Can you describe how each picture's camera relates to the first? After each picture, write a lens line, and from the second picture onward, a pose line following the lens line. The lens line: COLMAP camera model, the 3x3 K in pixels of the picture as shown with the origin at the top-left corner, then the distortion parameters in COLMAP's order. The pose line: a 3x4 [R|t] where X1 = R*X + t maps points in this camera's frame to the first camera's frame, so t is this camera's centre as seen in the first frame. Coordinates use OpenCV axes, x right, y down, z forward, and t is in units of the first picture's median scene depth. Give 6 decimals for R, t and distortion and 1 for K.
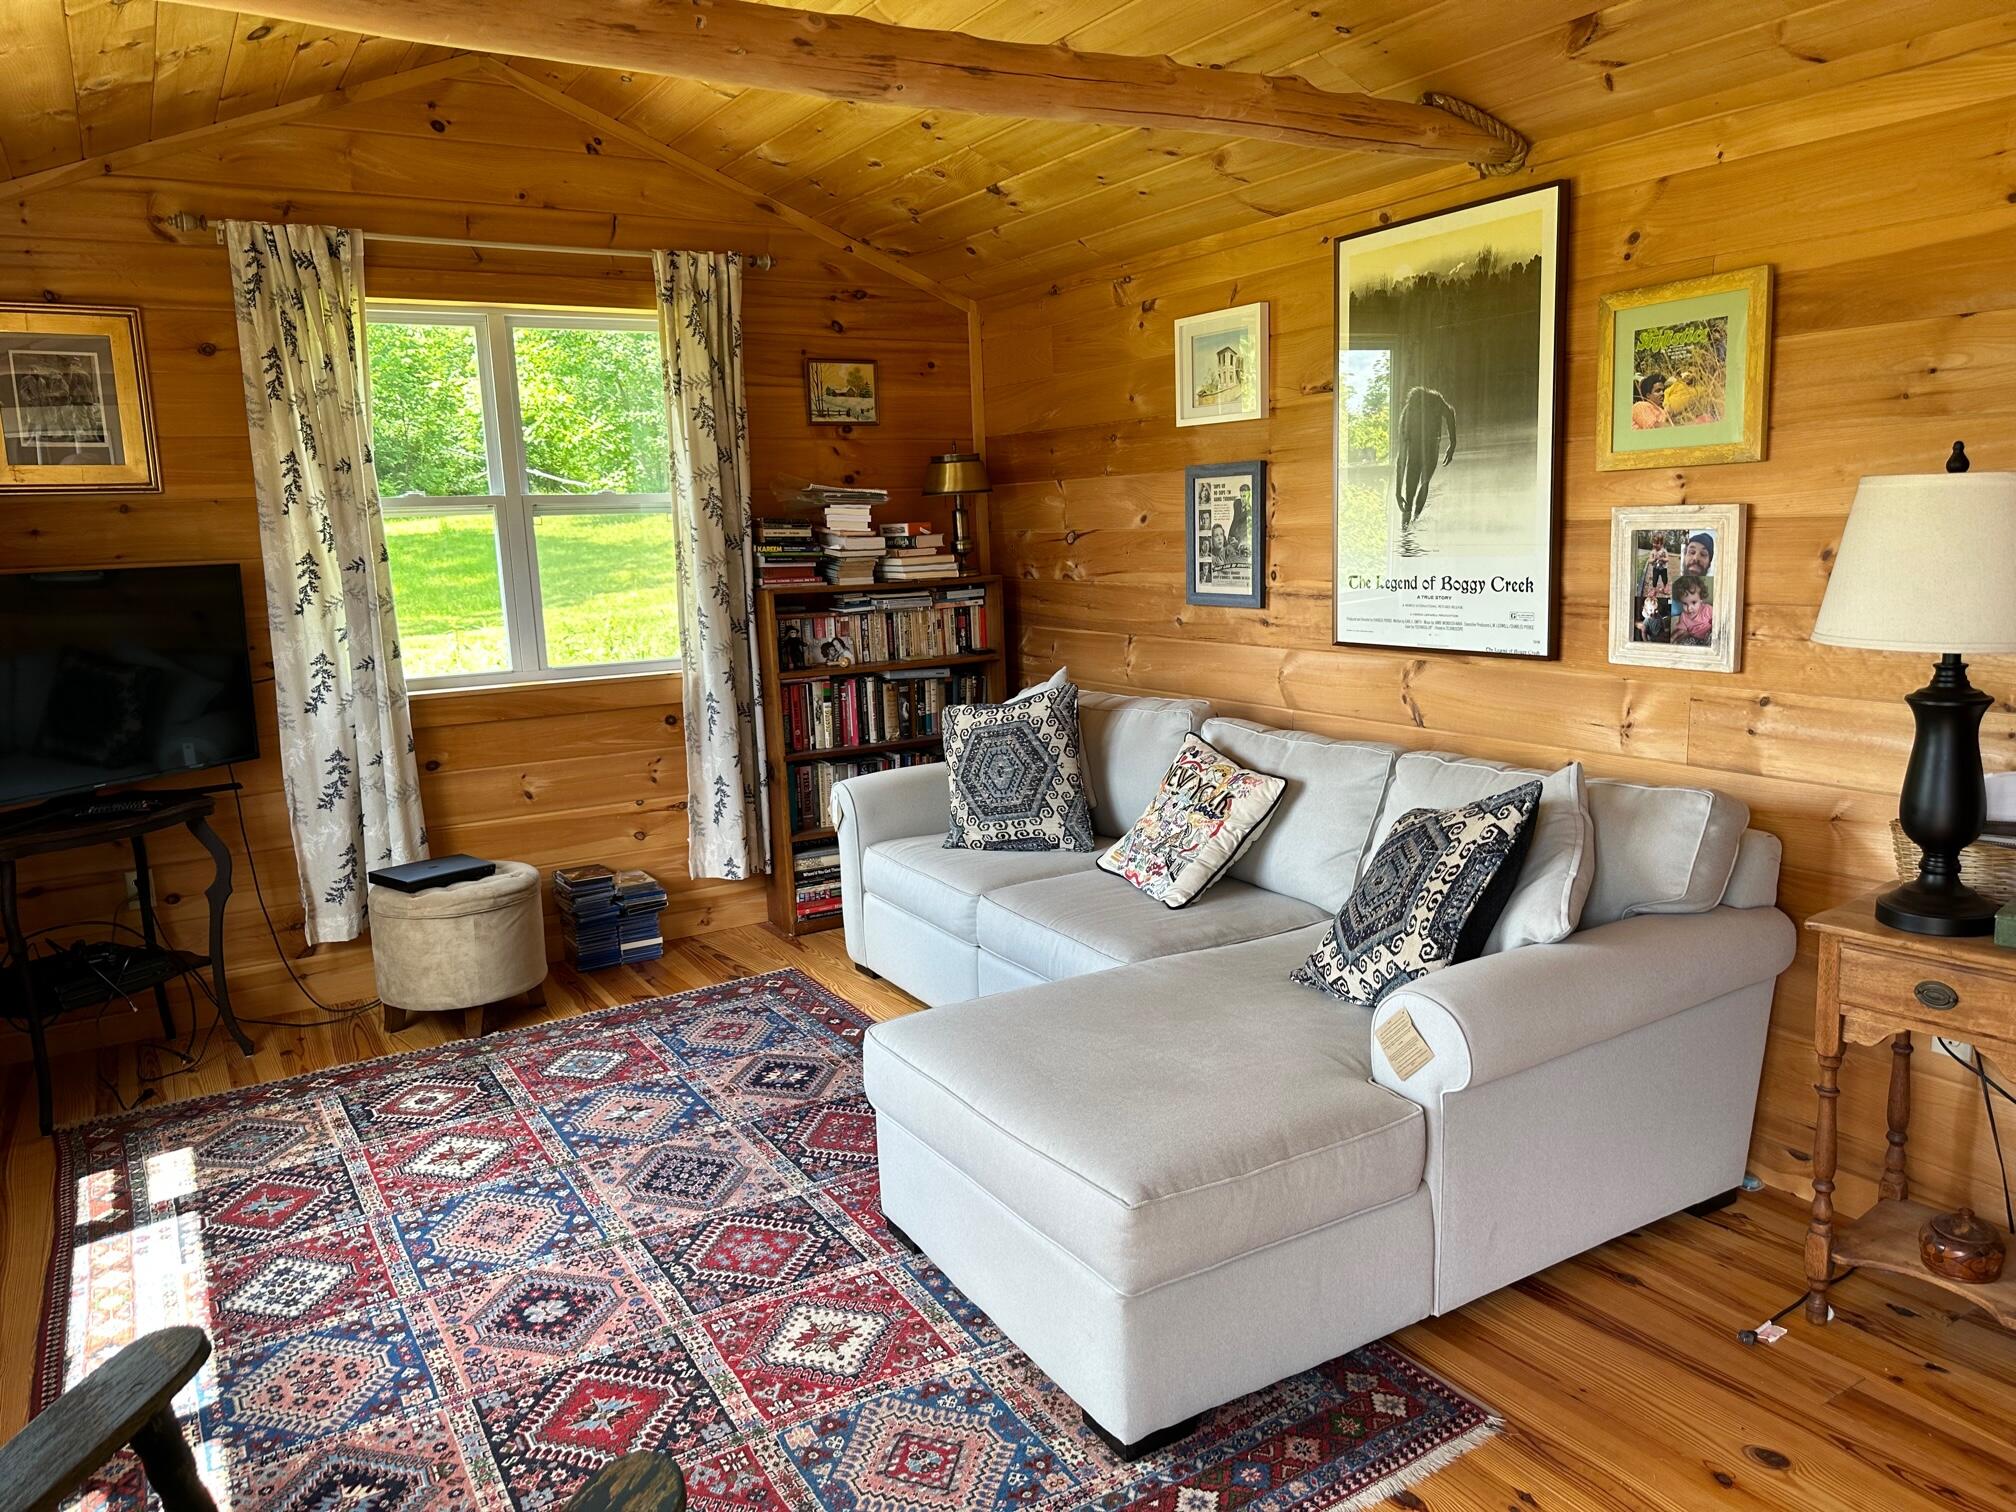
lens RADIAL K [[1429.0, 0, 1007.3], [0, 1429.0, 767.1], [0, 0, 1]] dist [0.026930, -0.037771]
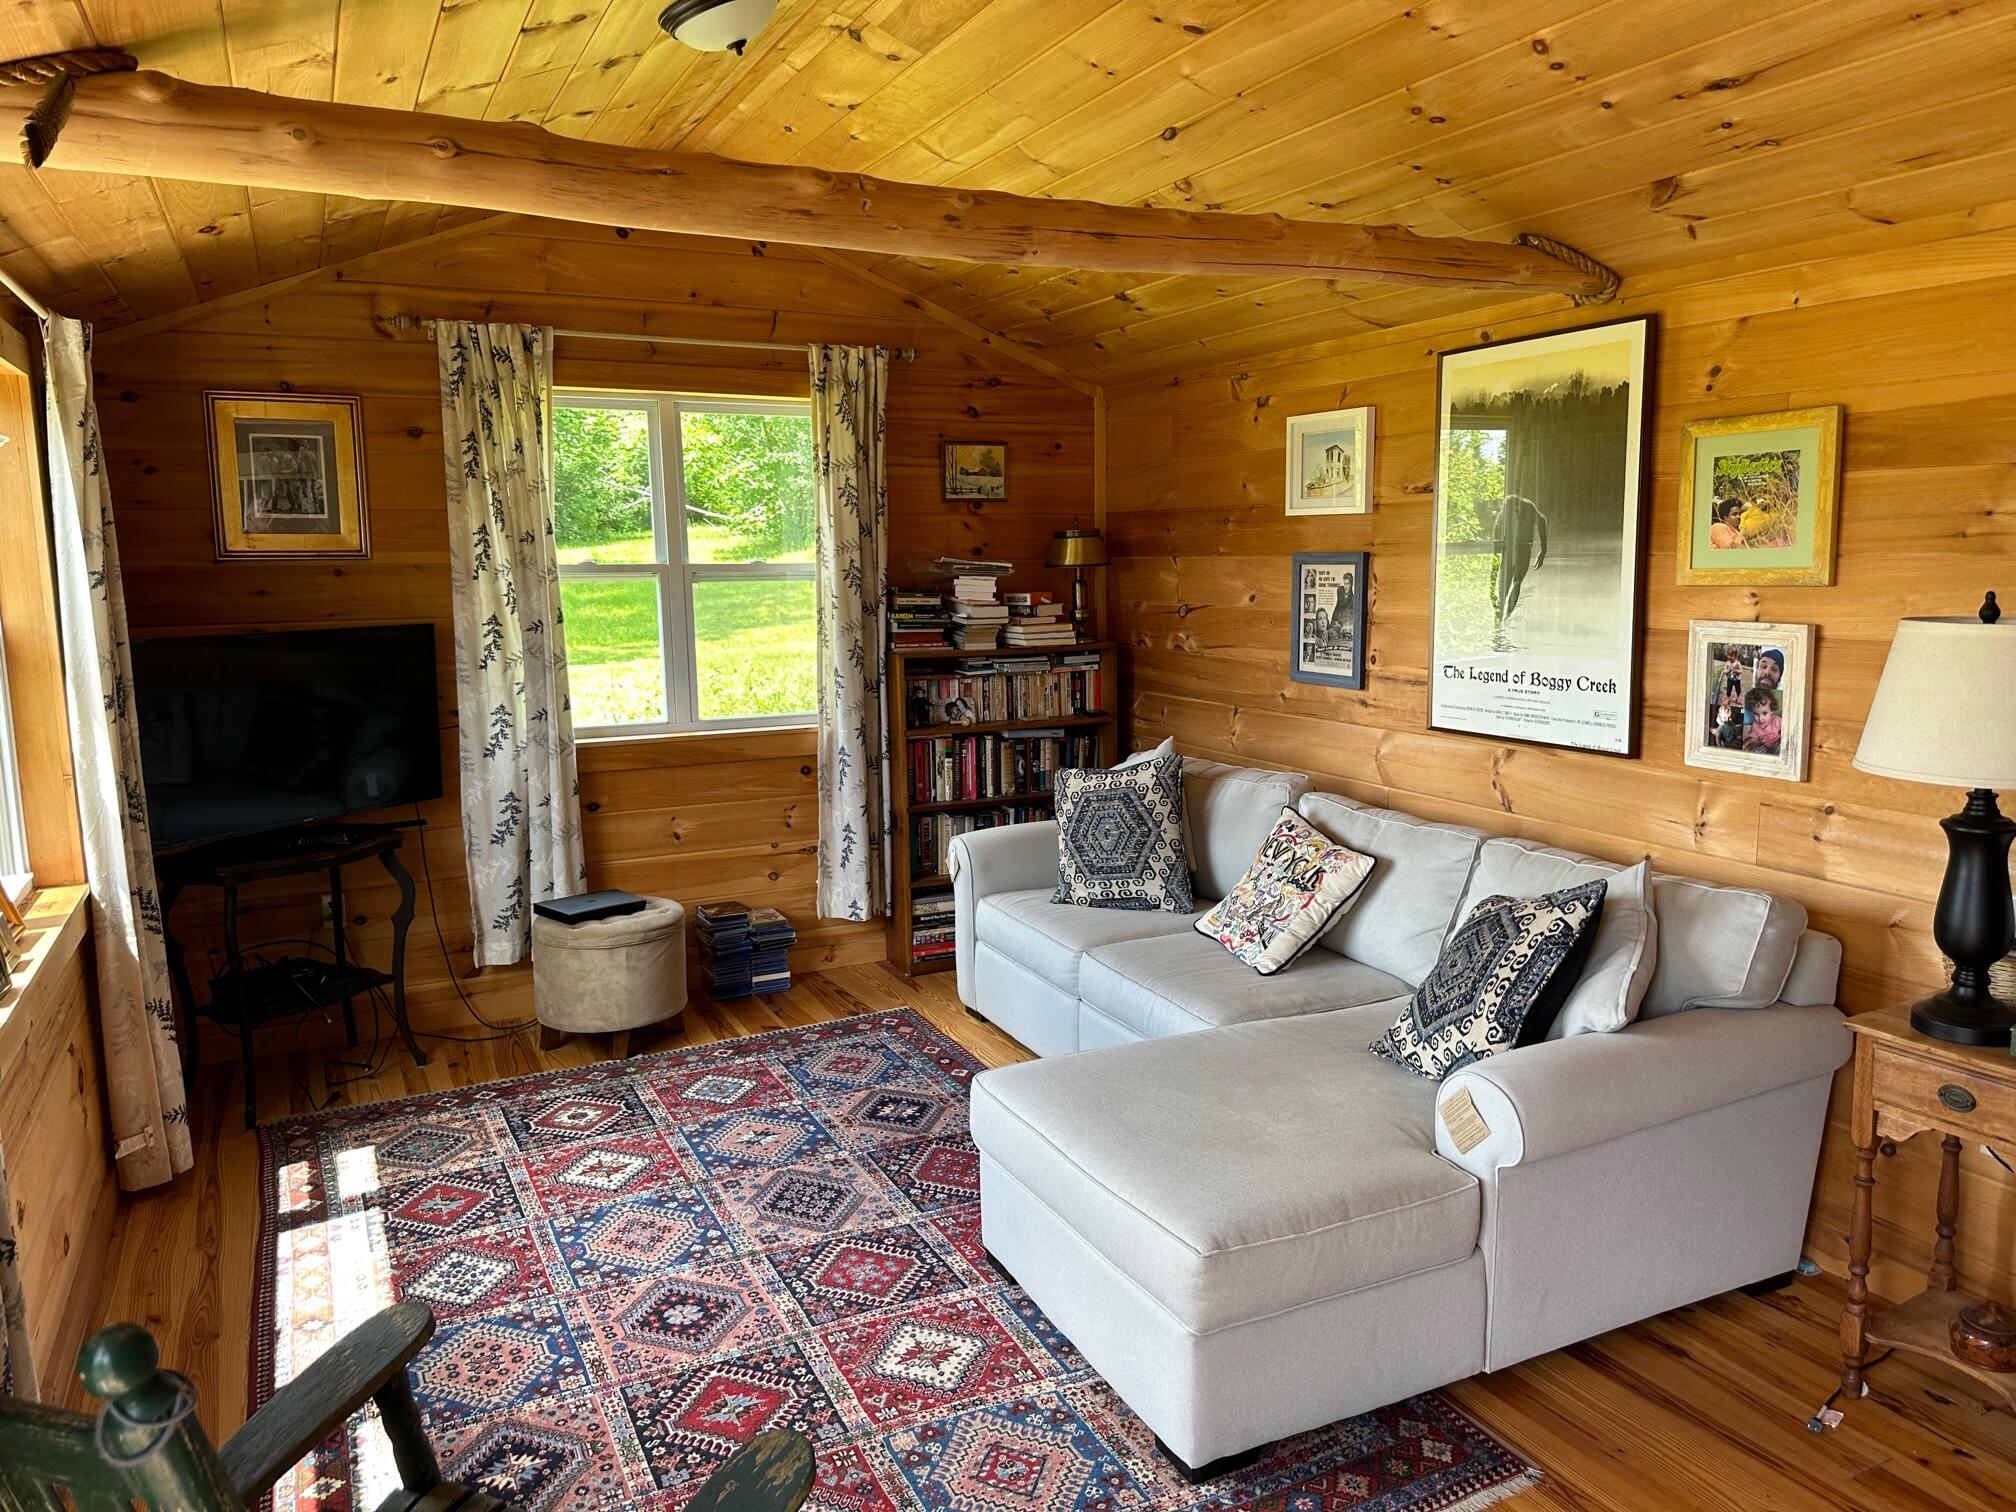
lens RADIAL K [[1429.0, 0, 1011.1], [0, 1429.0, 758.3], [0, 0, 1]] dist [0.026930, -0.037771]
pose [[0.996168, 0.035021, -0.080142, 0.008771], [-0.037101, 0.999008, -0.024613, -0.033357], [0.079201, 0.027492, 0.996480, -0.098104]]
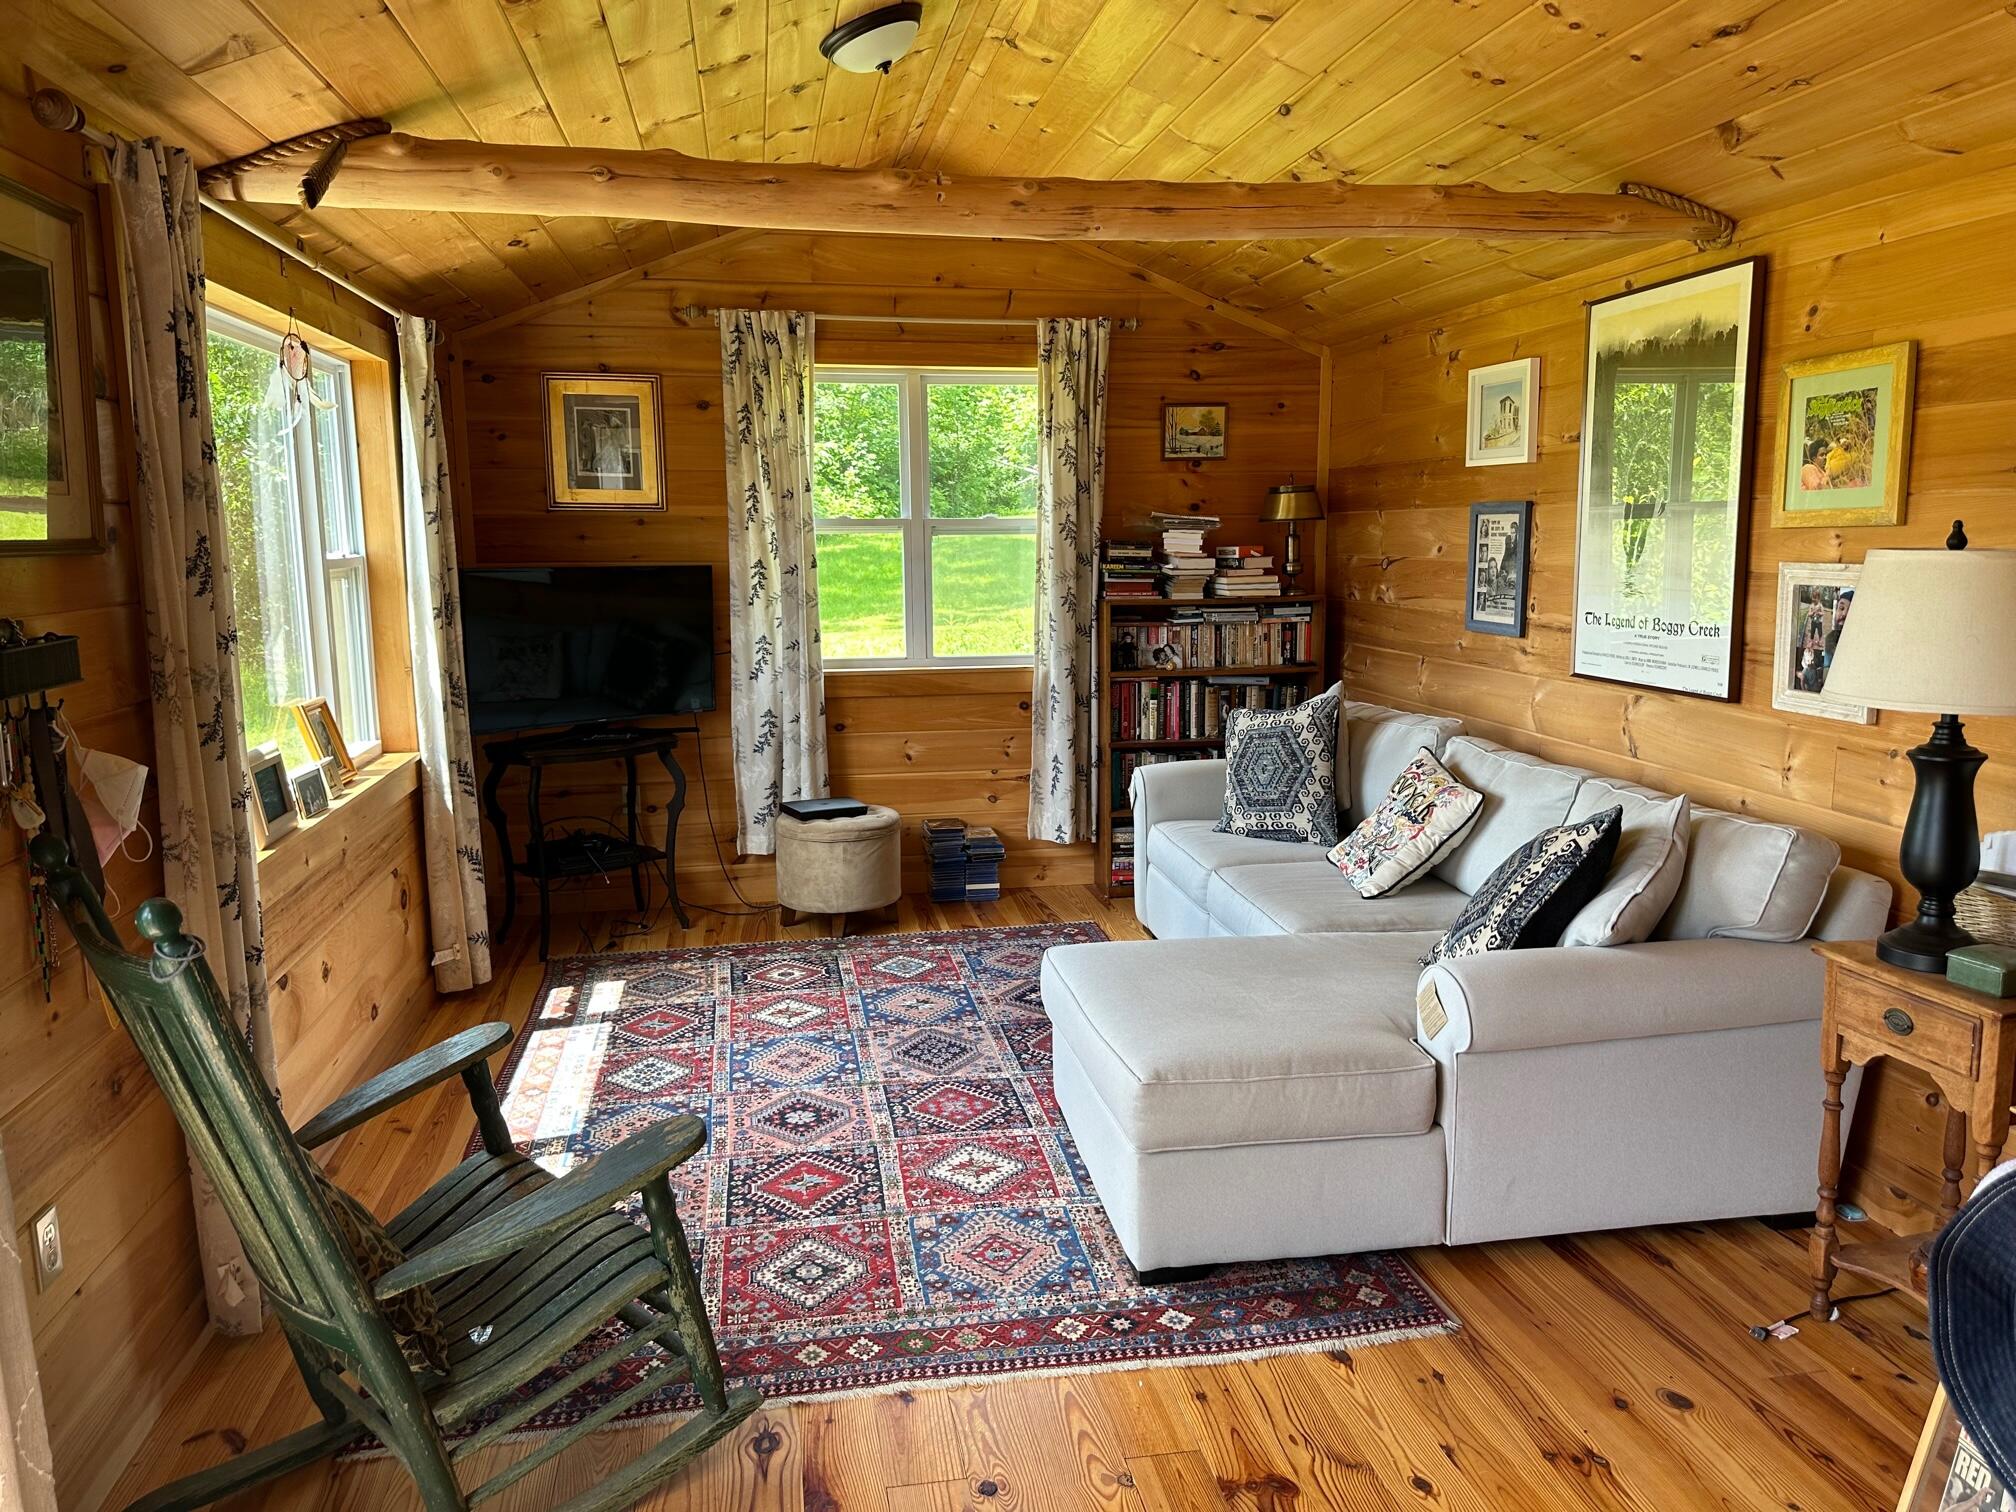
lens RADIAL K [[1429.0, 0, 1013.1], [0, 1429.0, 760.4], [0, 0, 1]] dist [0.026930, -0.037771]
pose [[0.932149, 0.084719, -0.352023, 0.278927], [-0.087231, 0.996150, 0.008751, 0.005561], [0.351409, 0.022550, 0.935950, -0.191678]]
